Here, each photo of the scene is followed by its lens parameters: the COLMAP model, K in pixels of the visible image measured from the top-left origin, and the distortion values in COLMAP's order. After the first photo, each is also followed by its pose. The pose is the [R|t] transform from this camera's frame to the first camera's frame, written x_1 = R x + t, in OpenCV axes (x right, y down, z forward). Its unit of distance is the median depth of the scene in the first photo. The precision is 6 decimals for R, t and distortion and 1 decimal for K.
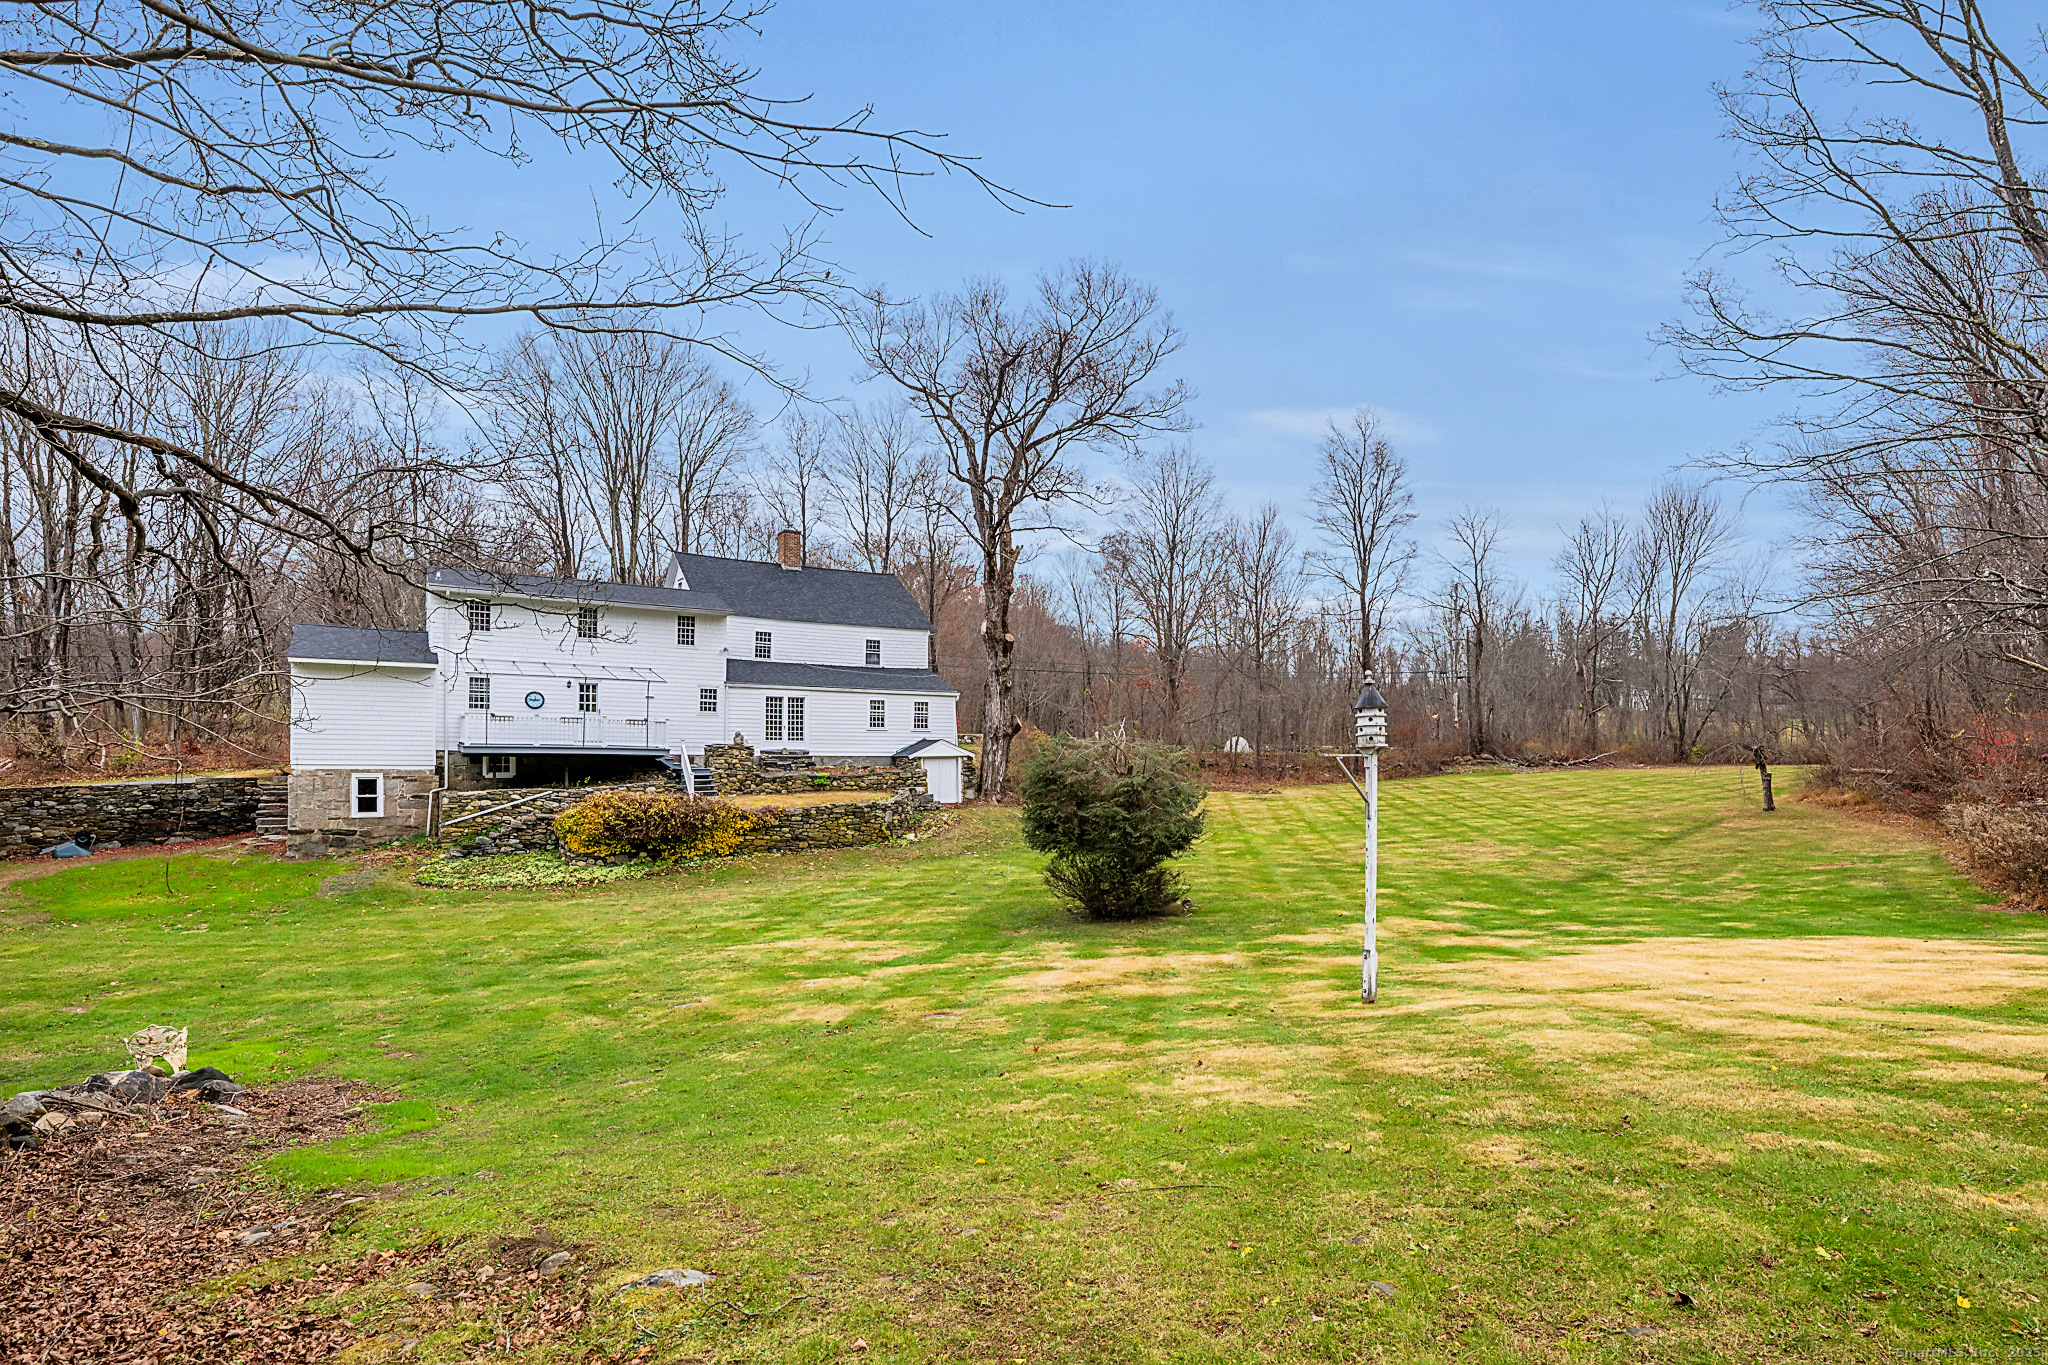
lens RADIAL K [[991.2, 0, 1032.9], [0, 991.2, 702.4], [0, 0, 1]] dist [-0.000909, -0.000726]
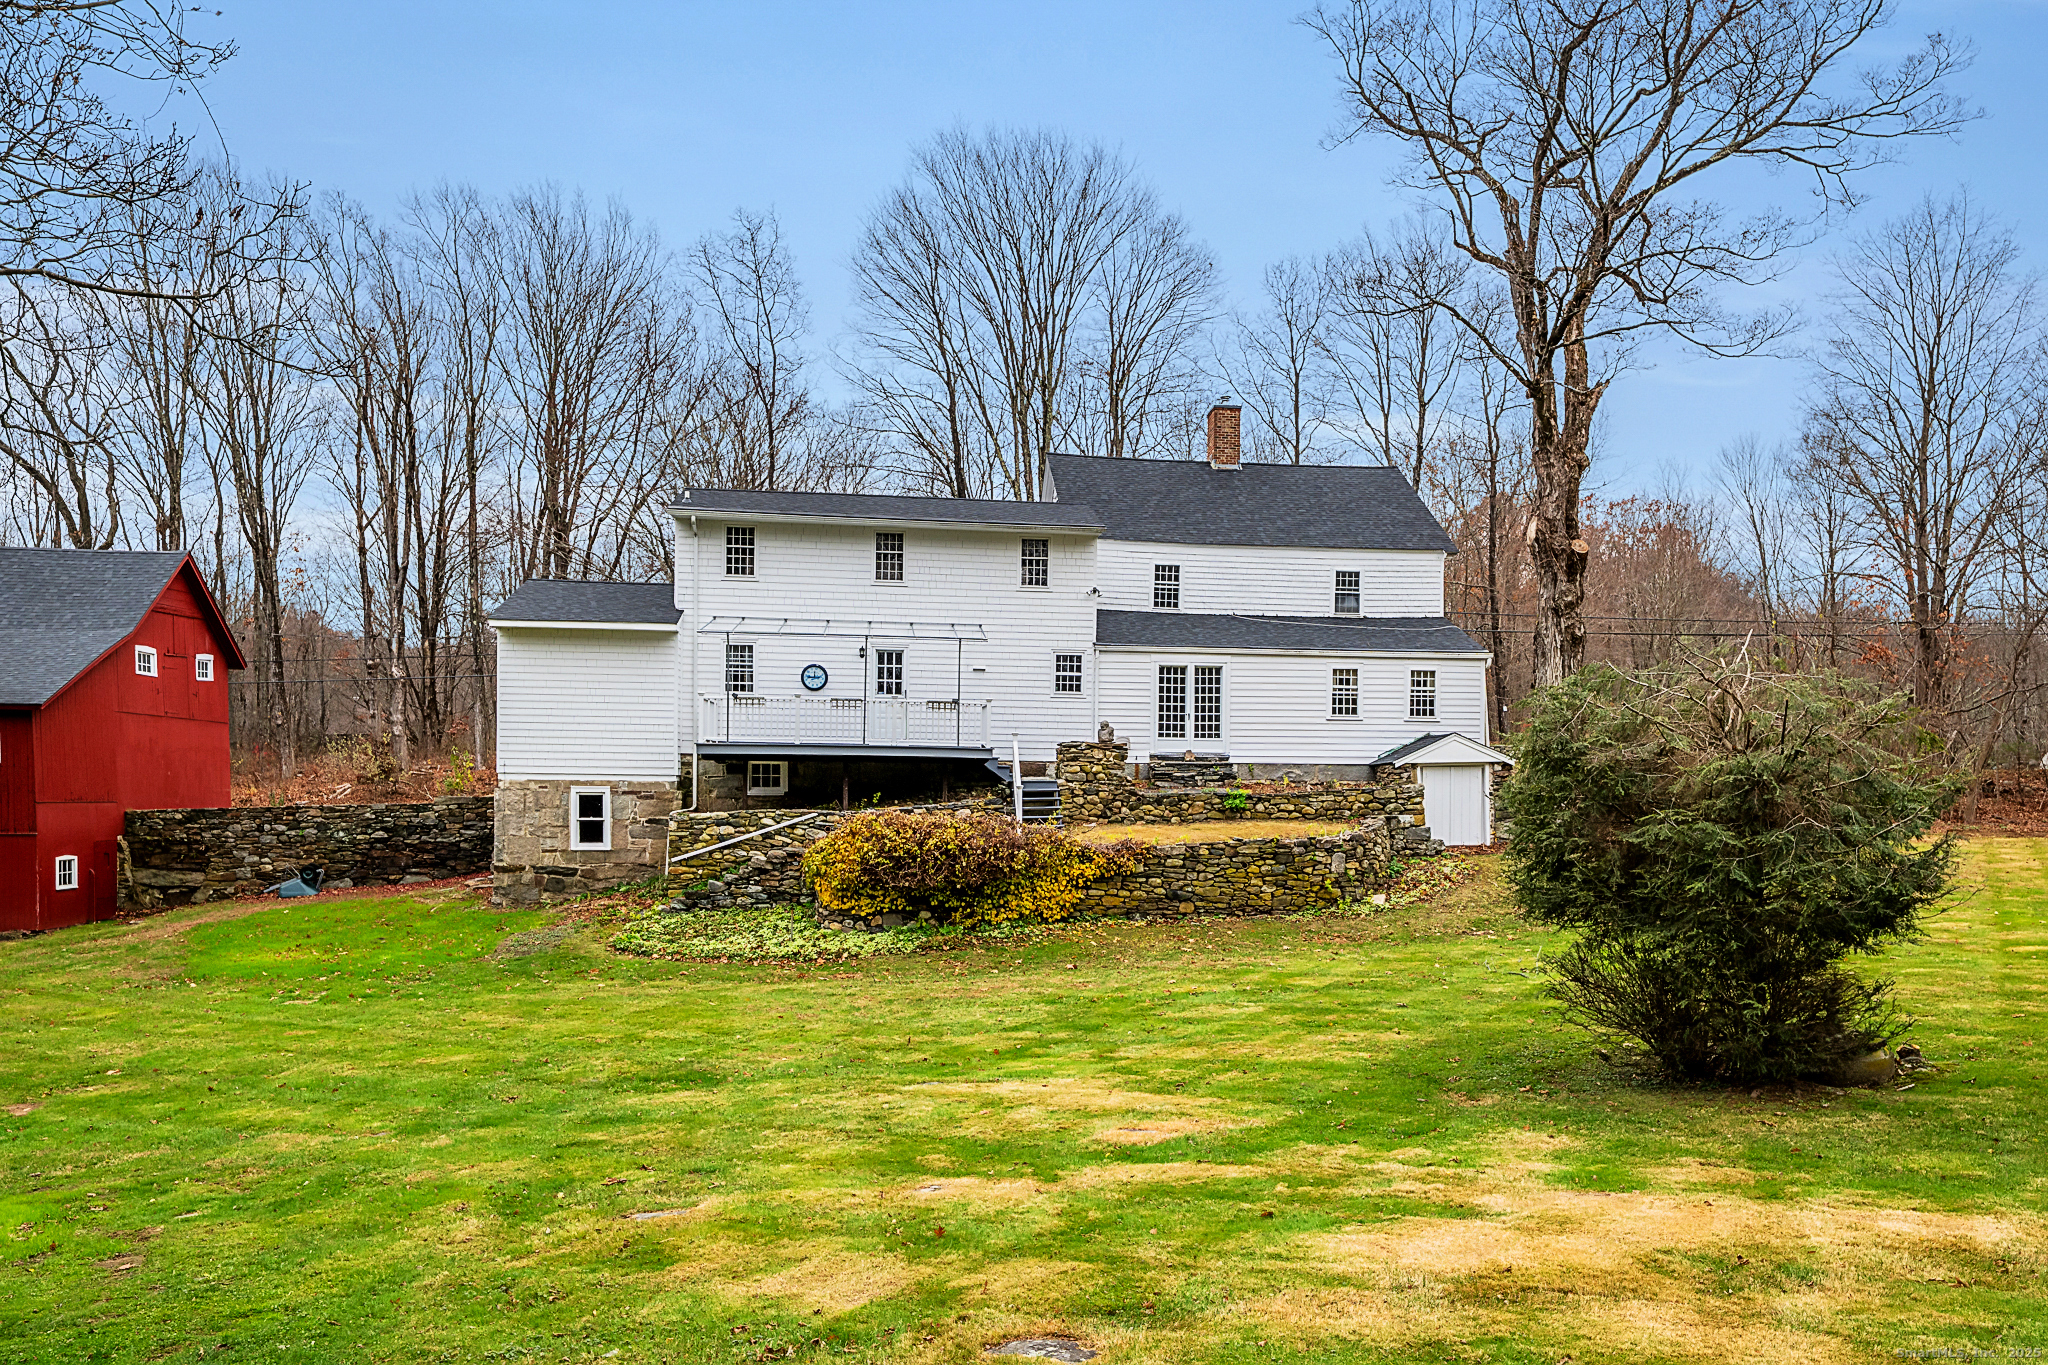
lens RADIAL K [[1430.3, 0, 1164.5], [0, 1430.3, 778.3], [0, 0, 1]] dist [0.001402, -0.006368]
pose [[0.935097, -0.003159, -0.354378, 0.050175], [0.016767, 0.999235, 0.035336, 0.037187], [0.353996, -0.038984, 0.934434, 0.211780]]
